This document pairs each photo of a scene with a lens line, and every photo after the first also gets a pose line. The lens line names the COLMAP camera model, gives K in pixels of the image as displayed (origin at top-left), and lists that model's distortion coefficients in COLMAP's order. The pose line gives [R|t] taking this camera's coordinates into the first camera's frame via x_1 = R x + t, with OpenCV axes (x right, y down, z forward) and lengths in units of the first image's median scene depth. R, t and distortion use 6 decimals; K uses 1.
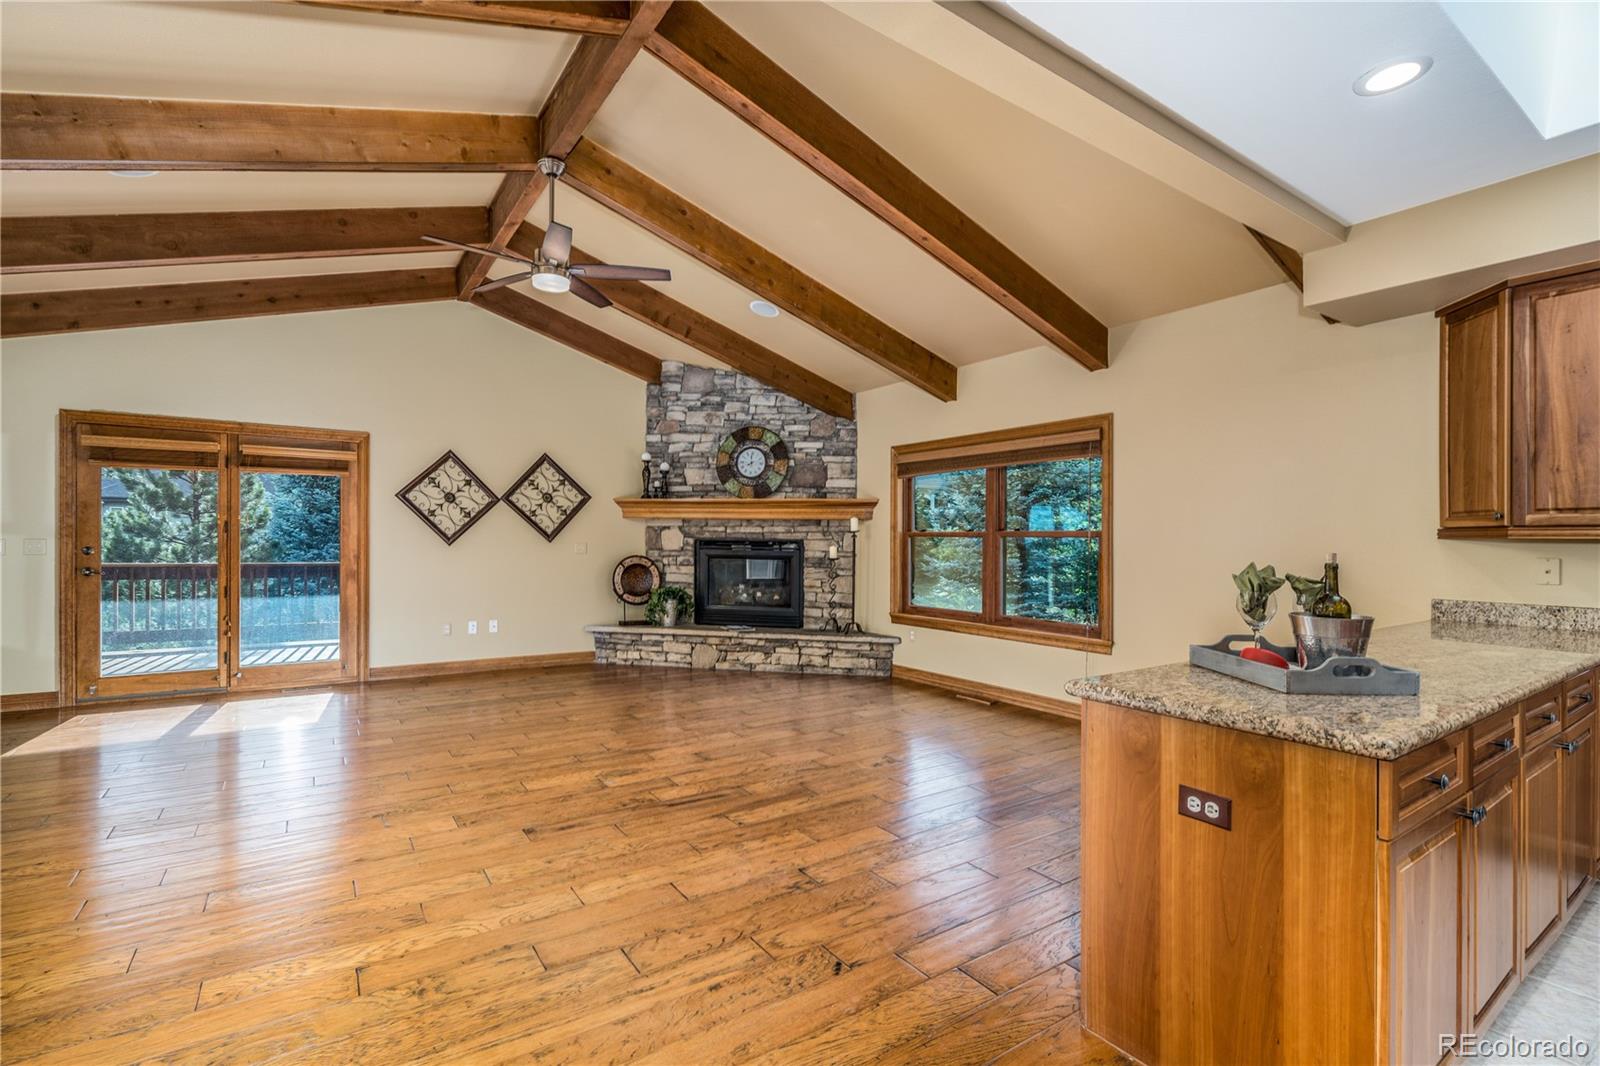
lens RADIAL K [[730.2, 0, 790.7], [0, 730.2, 546.4], [0, 0, 1]] dist [-0.003290, 0.001329]
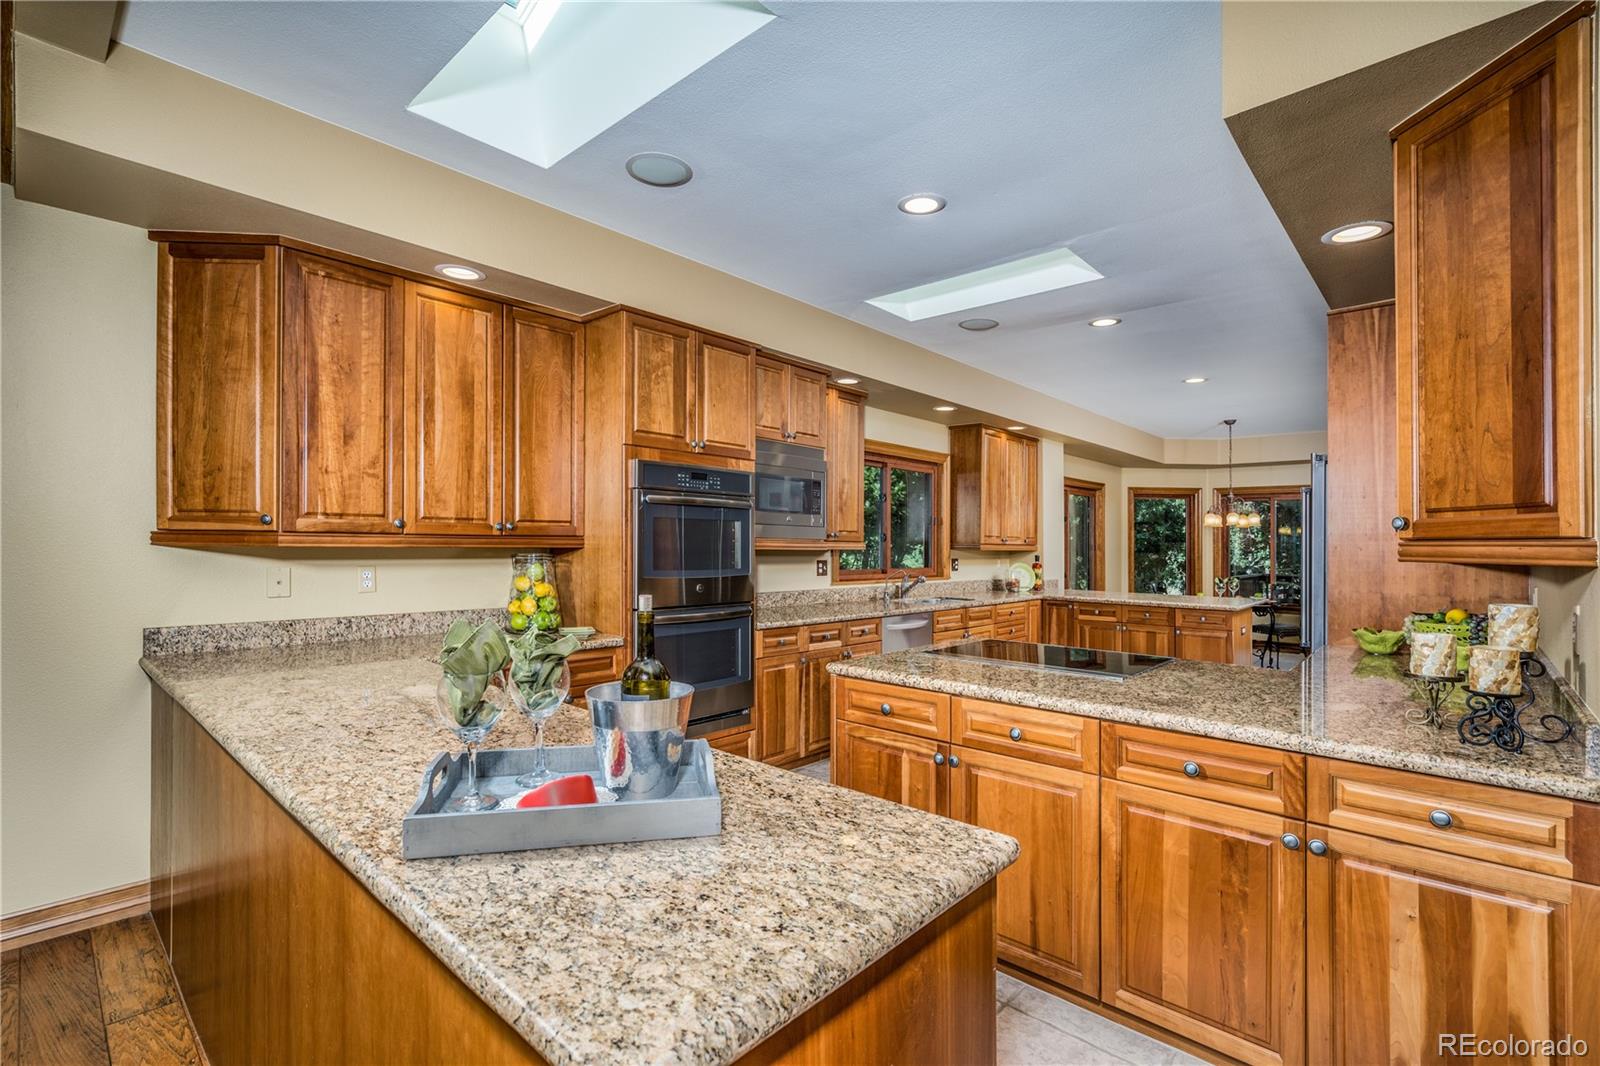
lens RADIAL K [[730.2, 0, 803.1], [0, 730.2, 537.2], [0, 0, 1]] dist [-0.003290, 0.001329]
pose [[-0.242648, -0.000714, 0.970114, 0.012448], [-0.003269, 0.999995, -0.000082, -0.010221], [-0.970109, -0.003191, -0.242649, 0.275593]]
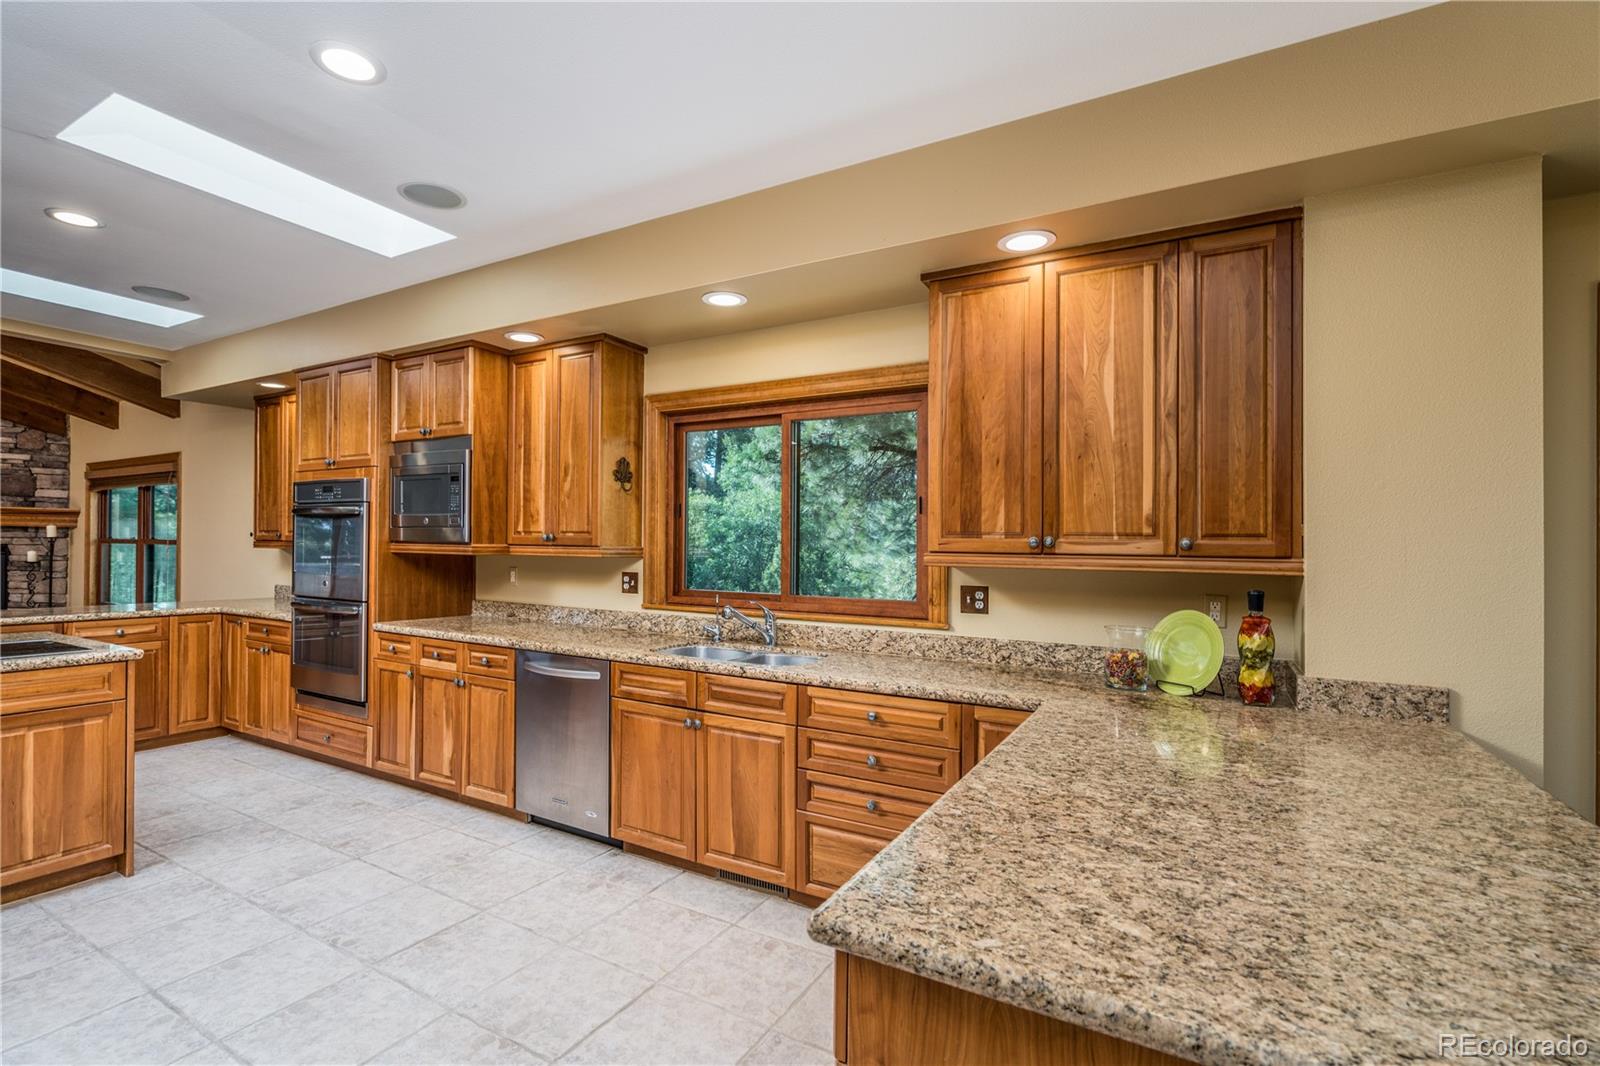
lens RADIAL K [[730.2, 0, 775.8], [0, 730.2, 553.0], [0, 0, 1]] dist [-0.003290, 0.001329]
pose [[0.898658, 0.006187, 0.438606, 0.586024], [-0.005744, 0.999981, -0.002336, -0.000939], [-0.438612, -0.000420, 0.898676, -0.470515]]
